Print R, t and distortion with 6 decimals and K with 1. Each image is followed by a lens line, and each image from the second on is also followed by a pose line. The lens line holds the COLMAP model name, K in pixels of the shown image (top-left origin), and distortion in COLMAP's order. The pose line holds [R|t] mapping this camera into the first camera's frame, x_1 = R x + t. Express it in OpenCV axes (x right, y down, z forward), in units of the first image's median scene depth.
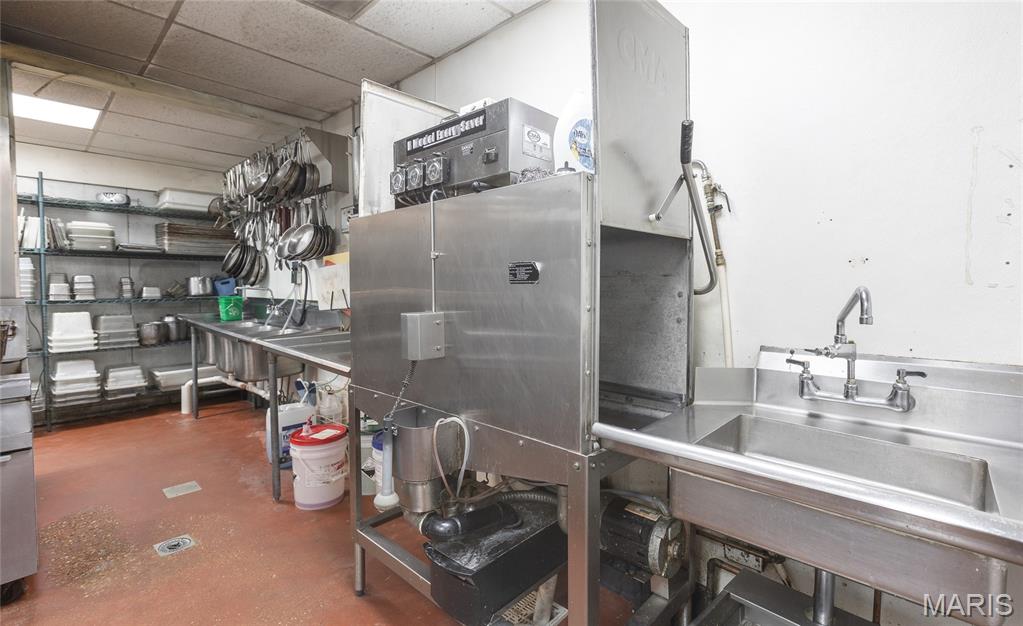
lens RADIAL K [[461.0, 0, 505.8], [0, 461.0, 299.8], [0, 0, 1]] dist [0.002344, -0.000208]
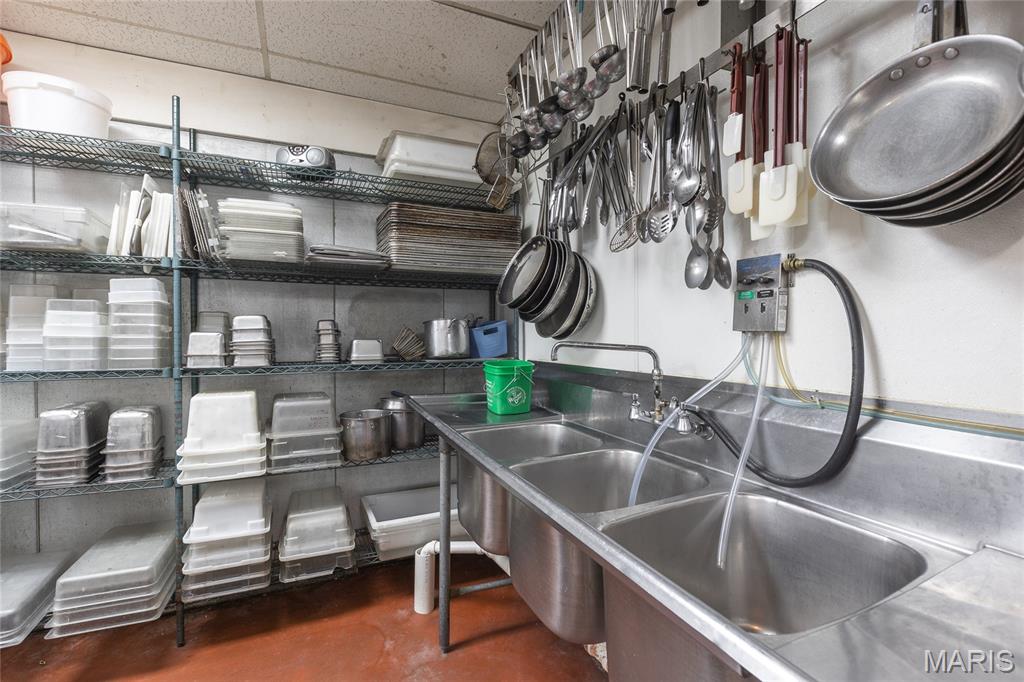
lens RADIAL K [[461.0, 0, 509.4], [0, 461.0, 340.4], [0, 0, 1]] dist [-0.000570, -0.000015]
pose [[0.928309, 0.005898, -0.371762, -0.456496], [-0.013642, 0.999741, -0.018203, -0.020283], [0.371559, 0.021970, 0.928150, 0.616982]]
